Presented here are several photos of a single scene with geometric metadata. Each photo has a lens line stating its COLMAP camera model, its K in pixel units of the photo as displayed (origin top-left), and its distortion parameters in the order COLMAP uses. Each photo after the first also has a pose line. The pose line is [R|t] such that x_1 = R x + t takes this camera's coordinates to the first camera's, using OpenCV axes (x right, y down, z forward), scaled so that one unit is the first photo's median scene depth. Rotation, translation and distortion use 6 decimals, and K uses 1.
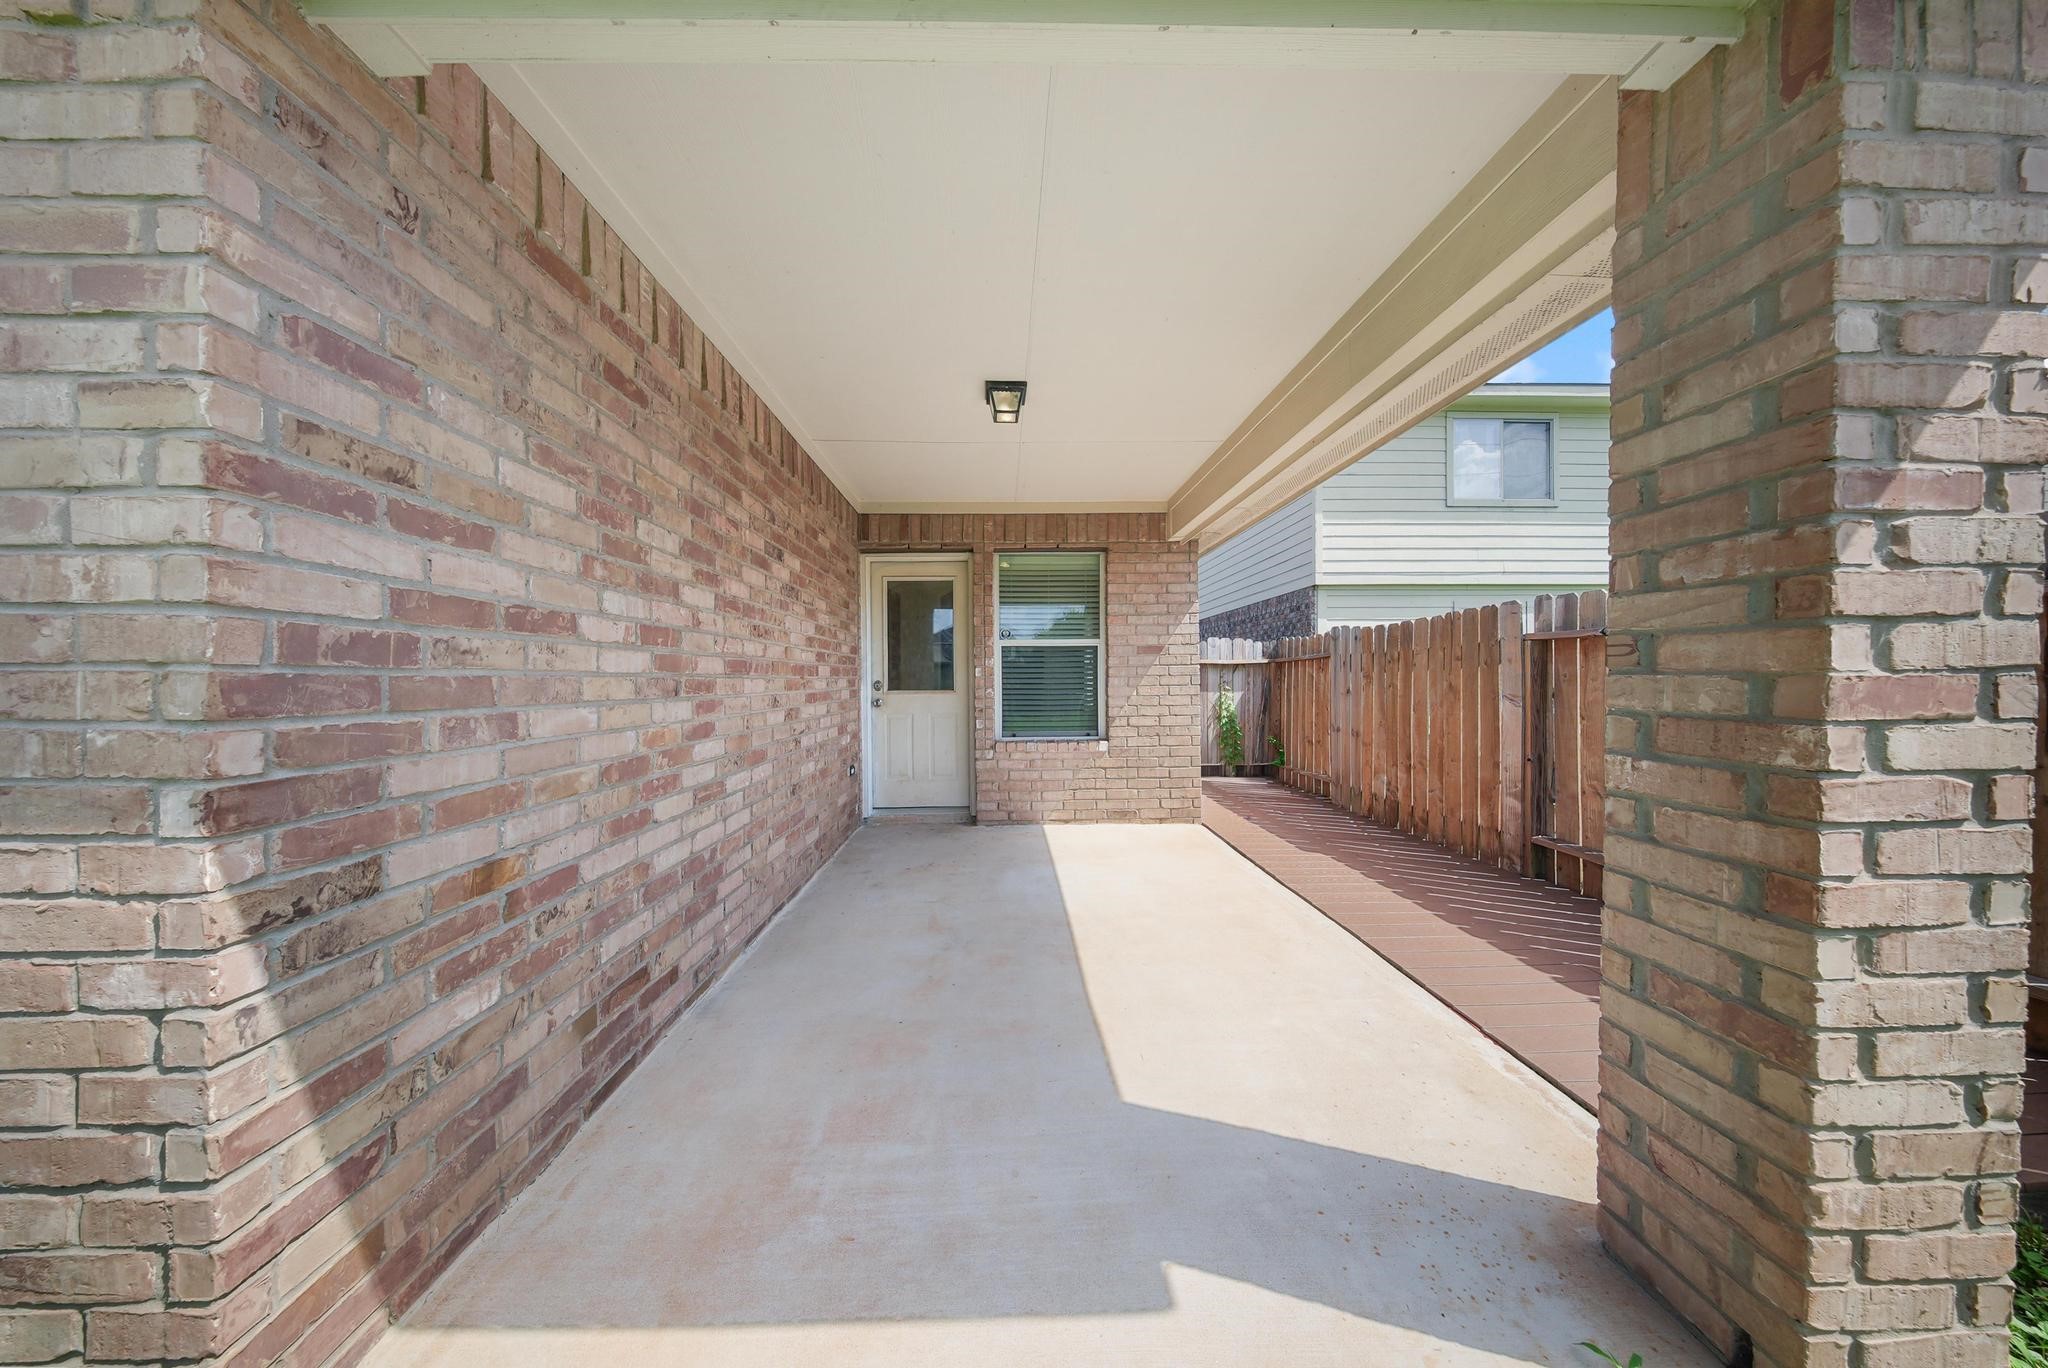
lens RADIAL K [[611.2, 0, 1015.4], [0, 611.2, 685.5], [0, 0, 1]] dist [-0.001966, -0.000520]
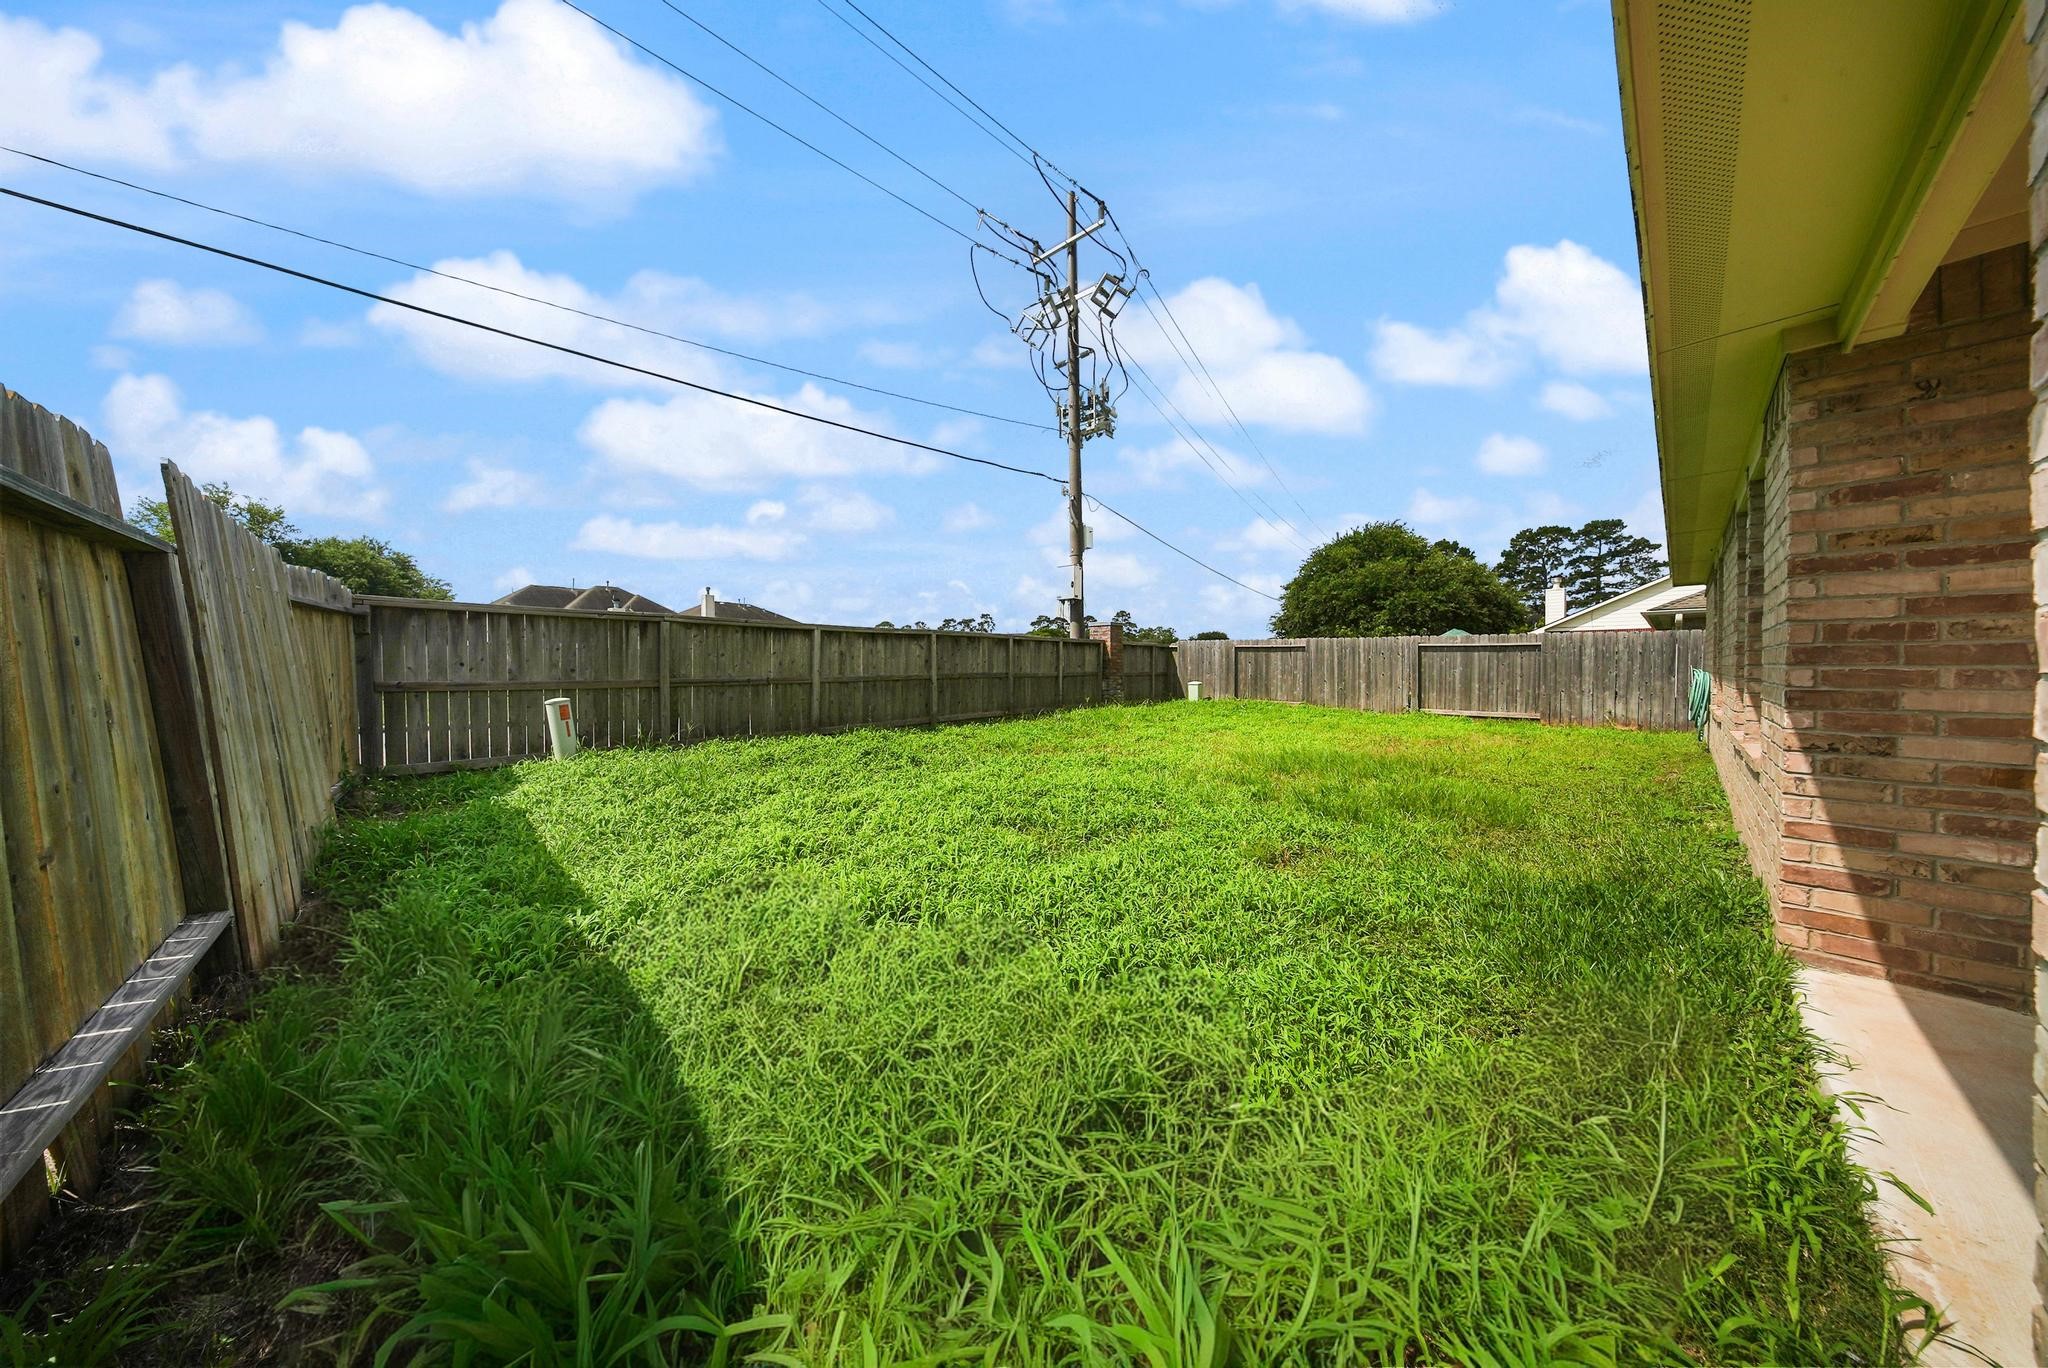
lens RADIAL K [[611.2, 0, 1015.8], [0, 611.2, 672.4], [0, 0, 1]] dist [-0.001966, -0.000520]
pose [[-0.755257, 0.011277, -0.655332, 2.568877], [-0.000025, 0.999851, 0.017235, 0.039920], [0.655429, 0.013033, -0.755144, 0.680680]]
